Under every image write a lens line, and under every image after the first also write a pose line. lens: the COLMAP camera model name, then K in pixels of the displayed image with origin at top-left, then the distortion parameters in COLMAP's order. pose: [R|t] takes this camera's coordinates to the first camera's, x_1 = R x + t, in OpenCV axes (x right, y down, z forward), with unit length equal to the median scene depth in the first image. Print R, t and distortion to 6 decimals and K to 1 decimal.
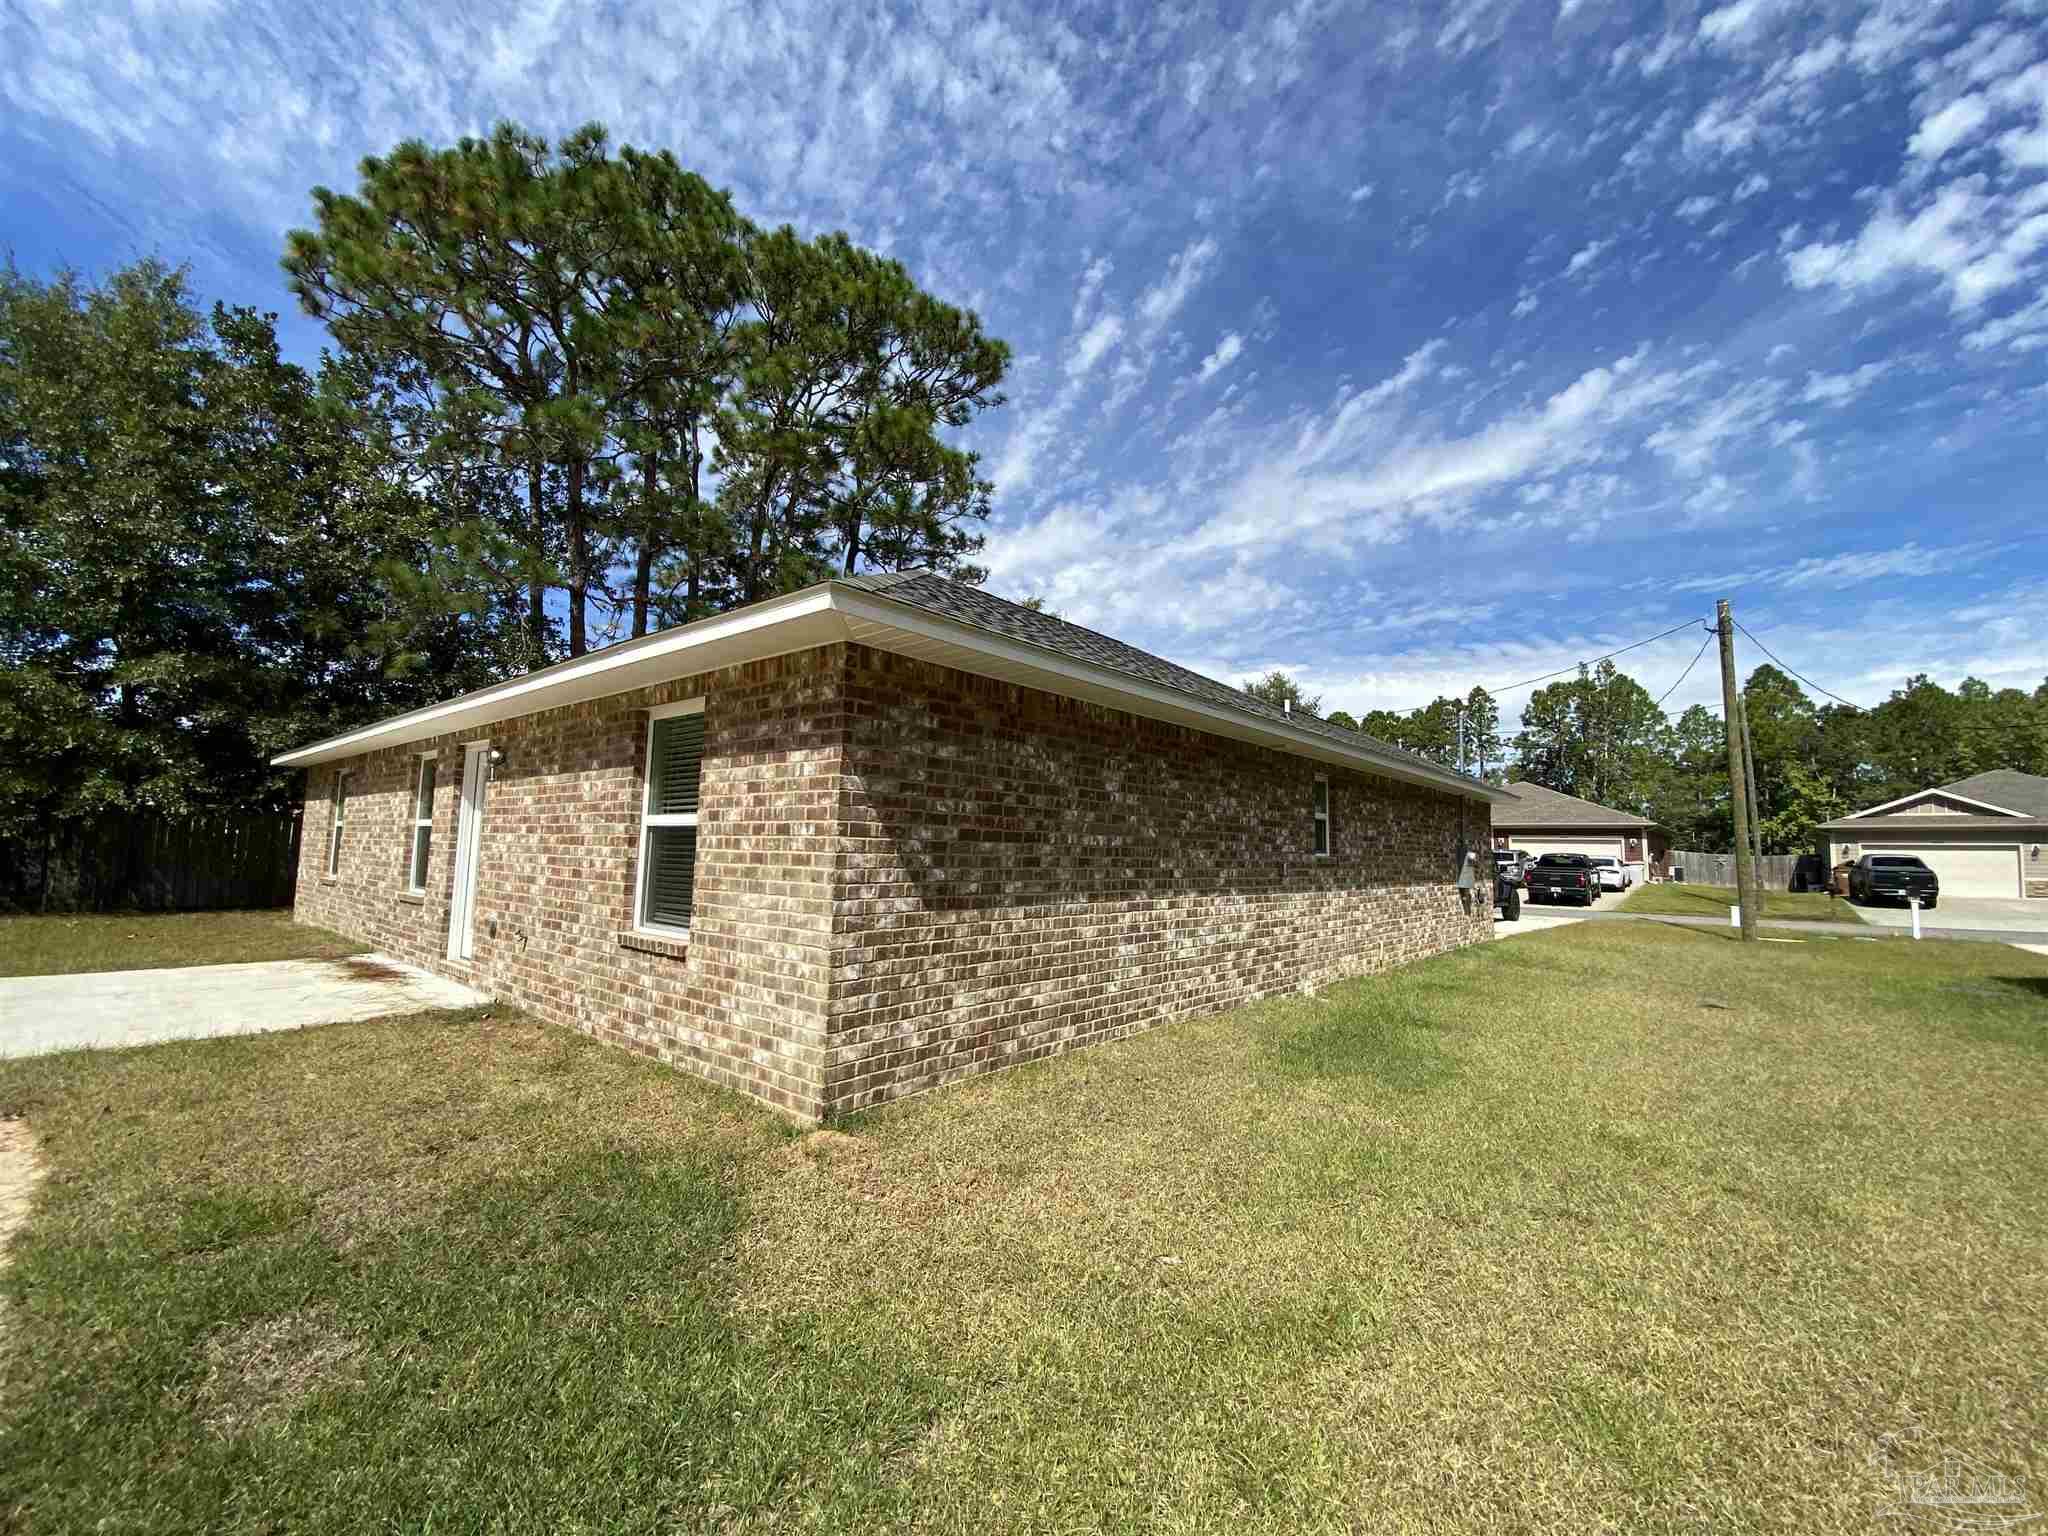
lens RADIAL K [[831.3, 0, 1016.4], [0, 831.3, 750.0], [0, 0, 1]] dist [0.021895, -0.020581]
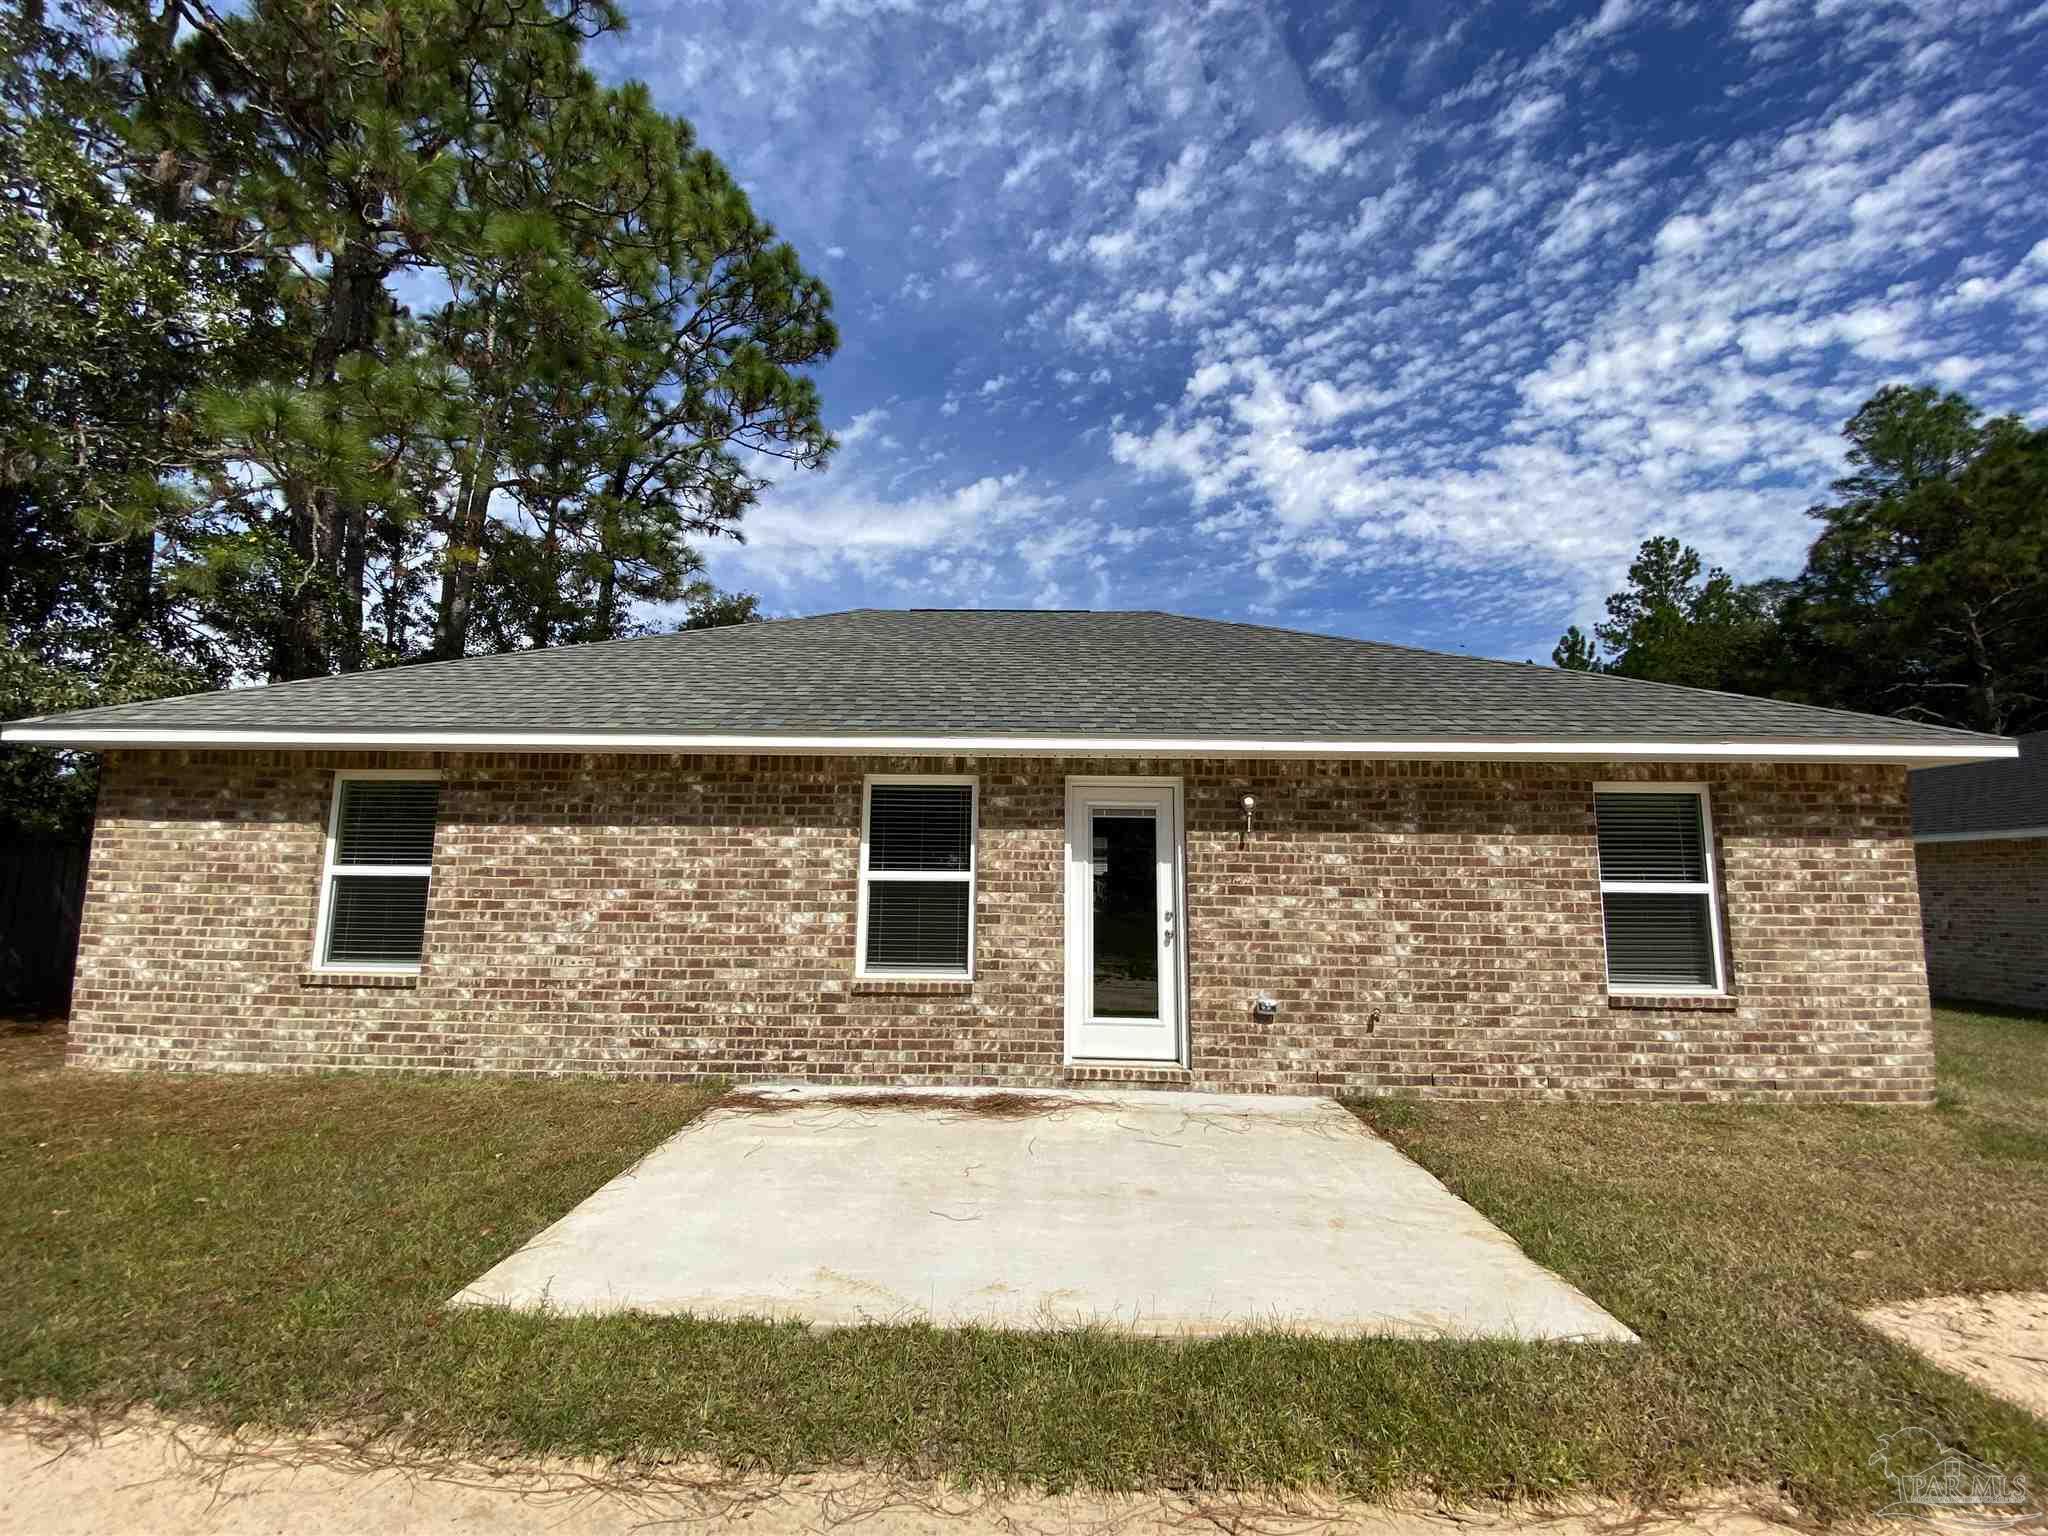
lens RADIAL K [[834.3, 0, 1024.0], [0, 834.3, 768.0], [0, 0, 1]] dist [0.001227, -0.012541]
pose [[0.777827, 0.072874, 0.624239, -2.090672], [-0.071858, 0.997053, -0.026858, 0.018186], [-0.624356, -0.023965, 0.780772, 0.792865]]
